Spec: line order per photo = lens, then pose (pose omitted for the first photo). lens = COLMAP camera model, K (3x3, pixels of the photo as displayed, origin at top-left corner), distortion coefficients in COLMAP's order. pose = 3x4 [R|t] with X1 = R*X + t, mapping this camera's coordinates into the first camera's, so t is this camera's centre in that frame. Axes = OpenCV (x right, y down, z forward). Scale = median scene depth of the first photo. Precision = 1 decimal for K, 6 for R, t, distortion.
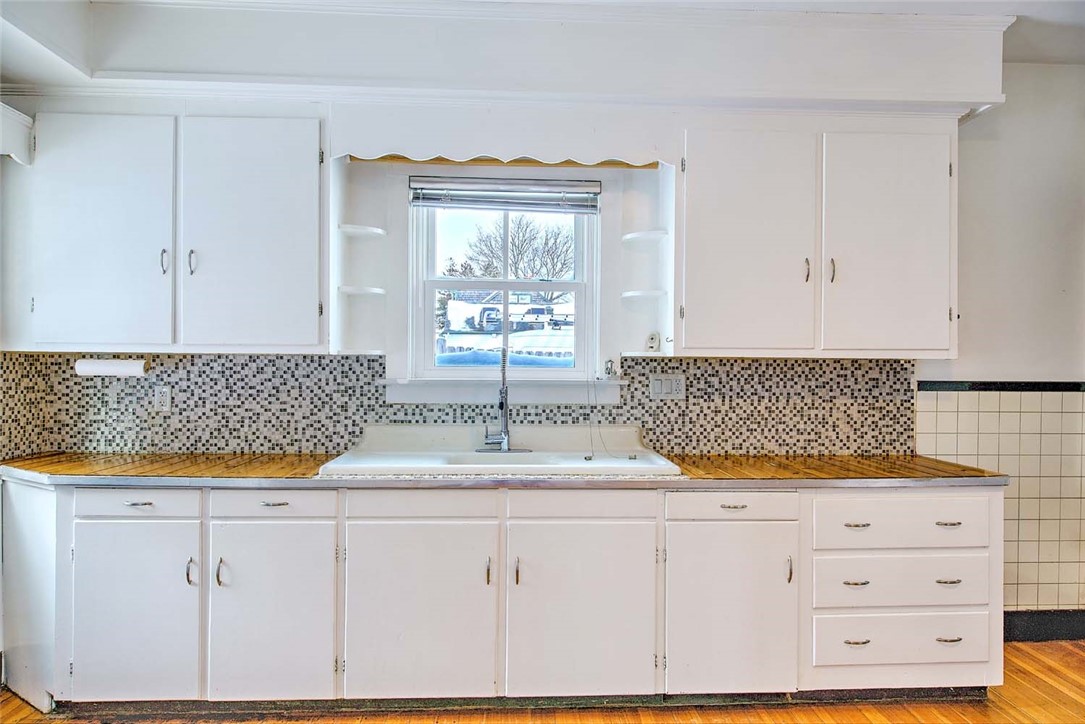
lens RADIAL K [[682.0, 0, 548.0], [0, 682.0, 366.2], [0, 0, 1]] dist [-0.007019, -0.001702]
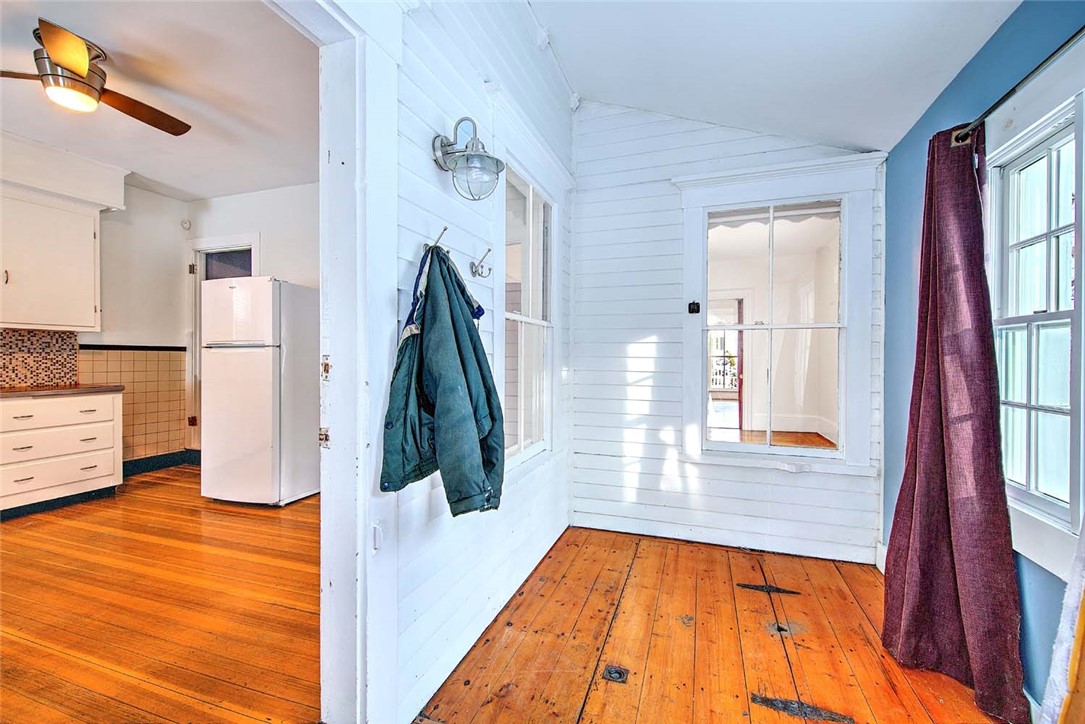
lens RADIAL K [[456.6, 0, 549.0], [0, 456.6, 363.0], [0, 0, 1]] dist [0.001748, -0.001295]
pose [[0.360091, -0.014280, 0.932808, -0.156549], [0.001130, 0.999889, 0.014871, 0.056823], [-0.932916, -0.004301, 0.360067, -0.645684]]
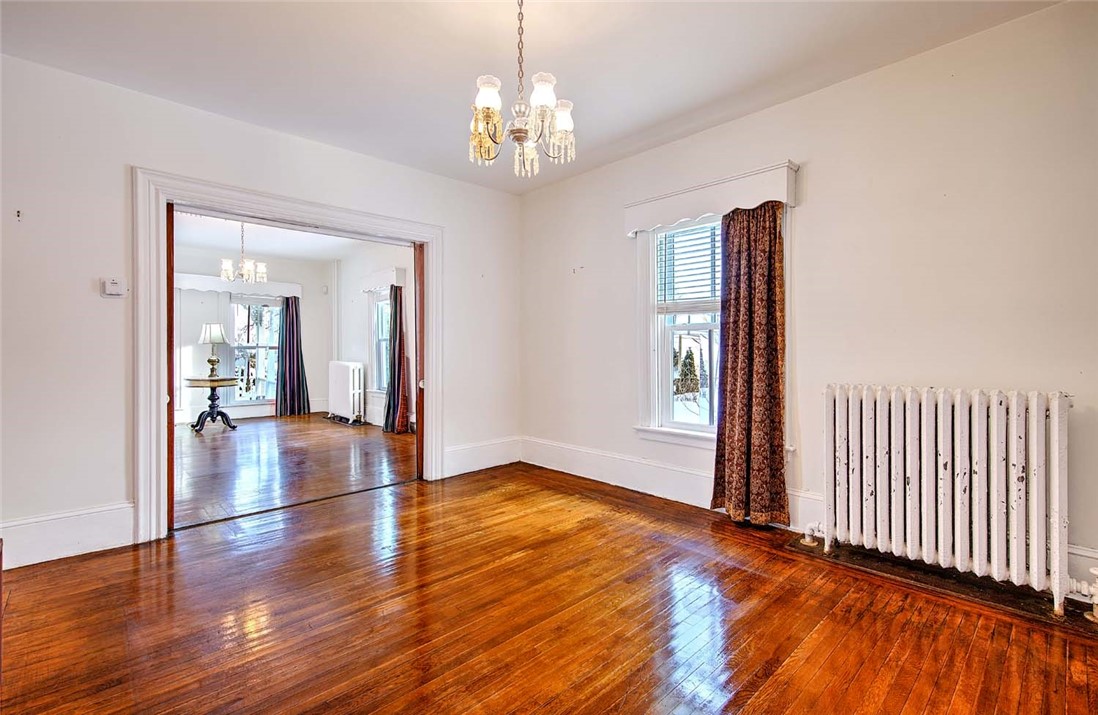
lens RADIAL K [[491.7, 0, 550.2], [0, 491.7, 354.5], [0, 0, 1]] dist [0.002805, 0.000089]
pose [[-0.654745, -0.013283, 0.755733, 1.105622], [-0.004641, 0.999897, 0.013554, 0.058802], [-0.755836, 0.005367, -0.654739, -0.085280]]
